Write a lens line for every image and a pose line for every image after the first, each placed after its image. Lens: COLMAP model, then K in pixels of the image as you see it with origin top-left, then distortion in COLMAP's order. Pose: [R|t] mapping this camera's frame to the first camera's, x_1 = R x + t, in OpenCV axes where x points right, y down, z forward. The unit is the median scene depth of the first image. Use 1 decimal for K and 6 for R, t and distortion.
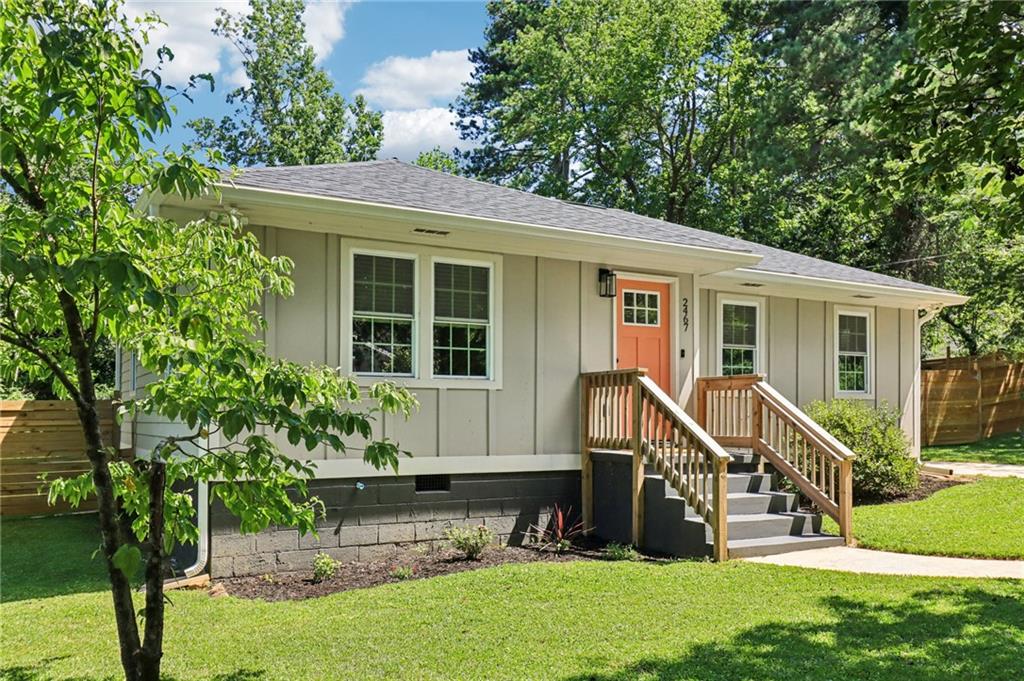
lens RADIAL K [[824.1, 0, 512.6], [0, 824.1, 347.5], [0, 0, 1]] dist [-0.007812, 0.002161]
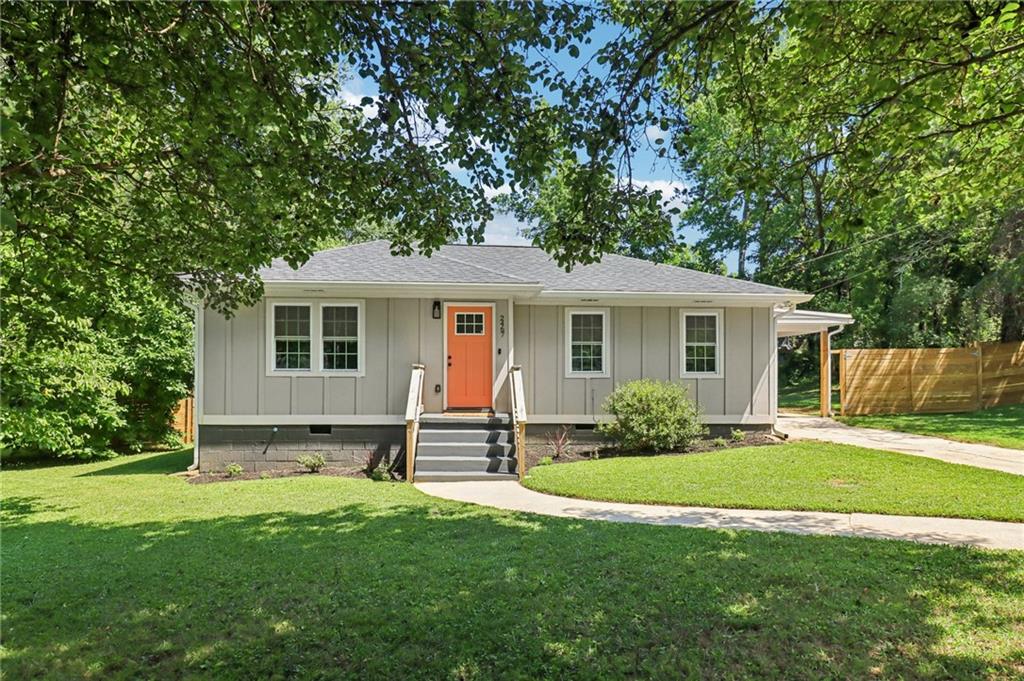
lens RADIAL K [[571.0, 0, 510.0], [0, 571.0, 336.6], [0, 0, 1]] dist [-0.003858, -0.000281]
pose [[0.907888, -0.034382, -0.417801, 0.789196], [0.035276, 0.999362, -0.005585, -0.015858], [0.417726, -0.009667, 0.908522, 0.040434]]
